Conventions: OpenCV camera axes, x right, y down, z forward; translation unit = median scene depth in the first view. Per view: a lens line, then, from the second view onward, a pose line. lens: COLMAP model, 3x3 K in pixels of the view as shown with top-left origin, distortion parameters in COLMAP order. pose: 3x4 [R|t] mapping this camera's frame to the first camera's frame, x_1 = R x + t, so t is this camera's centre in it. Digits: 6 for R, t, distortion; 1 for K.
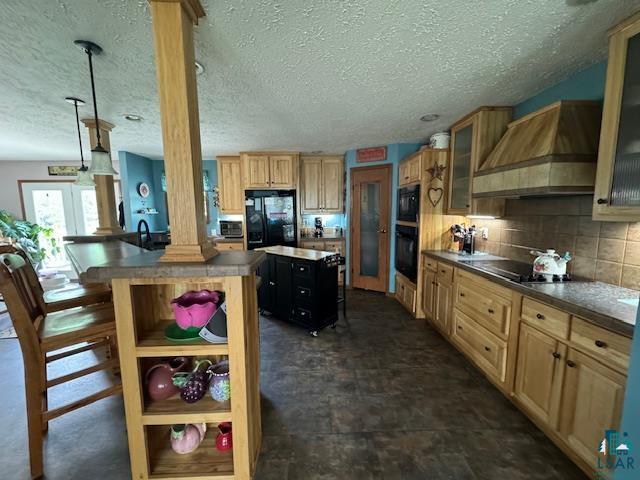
lens RADIAL K [[253.8, 0, 320.0], [0, 253.8, 240.0], [0, 0, 1]] dist [-0.001845, -0.000040]
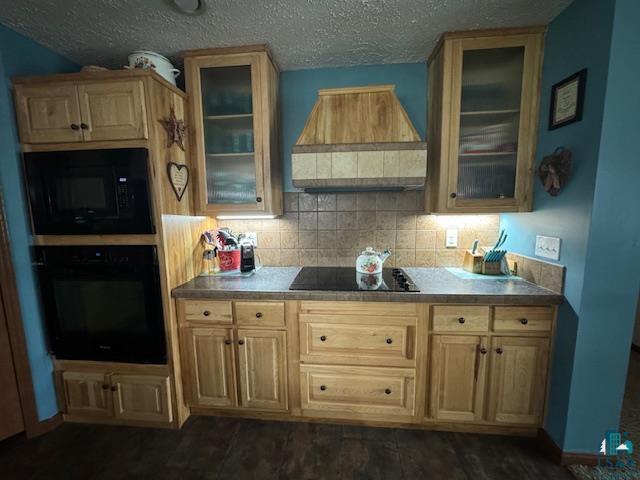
lens RADIAL K [[253.8, 0, 320.0], [0, 253.8, 240.0], [0, 0, 1]] dist [-0.001845, -0.000040]
pose [[0.122131, -0.120805, 0.985135, -0.027970], [0.126969, 0.986311, 0.105208, -0.070734], [-0.984359, 0.112233, 0.135798, 0.666220]]
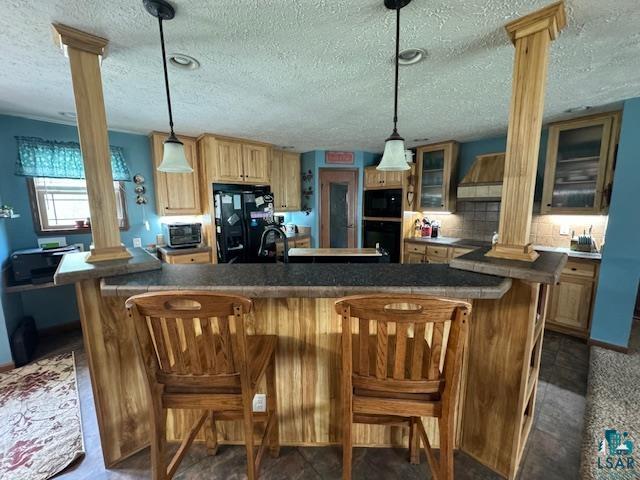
lens RADIAL K [[253.8, 0, 320.0], [0, 253.8, 240.0], [0, 0, 1]] dist [-0.001845, -0.000040]
pose [[0.762409, -0.089891, 0.640821, -0.787592], [0.077664, 0.995857, 0.047293, -0.051774], [-0.642418, 0.013713, 0.766232, 0.284618]]
